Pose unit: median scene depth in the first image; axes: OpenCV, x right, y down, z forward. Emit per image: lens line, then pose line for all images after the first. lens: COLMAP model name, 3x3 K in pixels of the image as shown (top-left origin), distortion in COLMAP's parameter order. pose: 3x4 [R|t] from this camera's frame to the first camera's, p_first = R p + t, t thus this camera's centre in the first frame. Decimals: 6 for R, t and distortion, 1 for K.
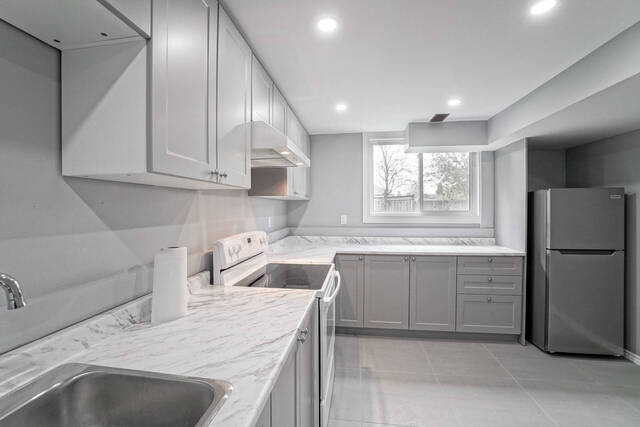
lens RADIAL K [[287.0, 0, 307.2], [0, 287.0, 216.8], [0, 0, 1]] dist [-0.037537, 0.002020]
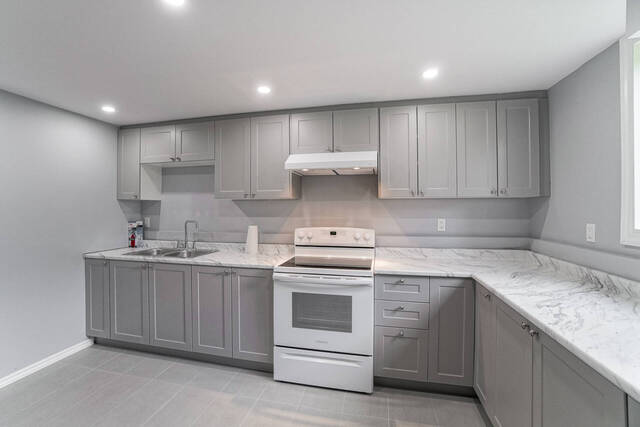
lens RADIAL K [[287.0, 0, 314.7], [0, 287.0, 208.4], [0, 0, 1]] dist [-0.037537, 0.002020]
pose [[-0.070604, 0.011581, -0.997437, 0.837601], [-0.025008, 0.999598, 0.013376, -0.036929], [0.997191, 0.025889, -0.070286, 0.733383]]
